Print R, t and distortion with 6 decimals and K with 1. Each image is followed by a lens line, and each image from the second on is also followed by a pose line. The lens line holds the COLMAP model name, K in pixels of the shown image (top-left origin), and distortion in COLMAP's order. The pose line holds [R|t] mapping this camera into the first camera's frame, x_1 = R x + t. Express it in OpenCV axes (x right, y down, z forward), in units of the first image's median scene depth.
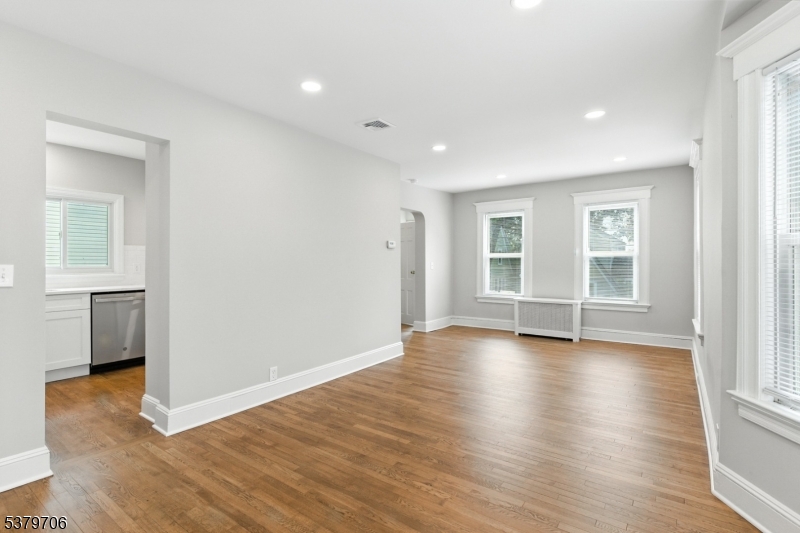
lens RADIAL K [[389.2, 0, 396.7], [0, 389.2, 262.9], [0, 0, 1]] dist [-0.003394, -0.000326]
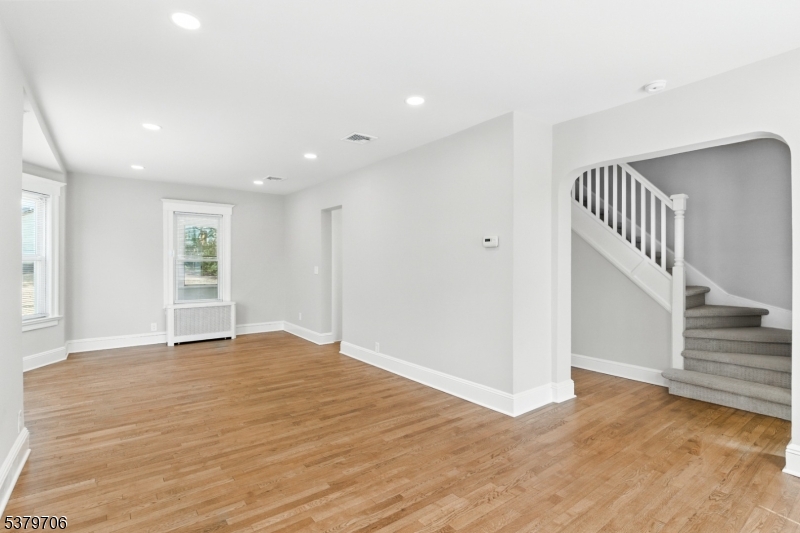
lens RADIAL K [[389.2, 0, 399.4], [0, 389.2, 264.5], [0, 0, 1]] dist [-0.003394, -0.000326]
pose [[-0.293909, 0.003833, -0.955826, 0.586837], [-0.001043, 0.999990, 0.004330, -0.009230], [0.955833, 0.002269, -0.293902, 0.887249]]
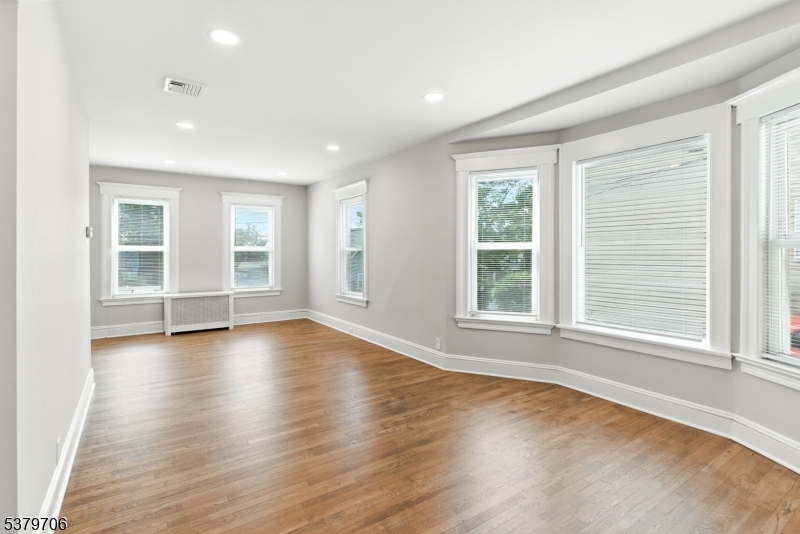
lens RADIAL K [[389.2, 0, 402.1], [0, 389.2, 252.2], [0, 0, 1]] dist [-0.003394, -0.000326]
pose [[0.332508, 0.003700, 0.943093, -0.422720], [0.005440, 0.999968, -0.005841, -0.003123], [-0.943085, 0.007073, 0.332477, 0.194138]]
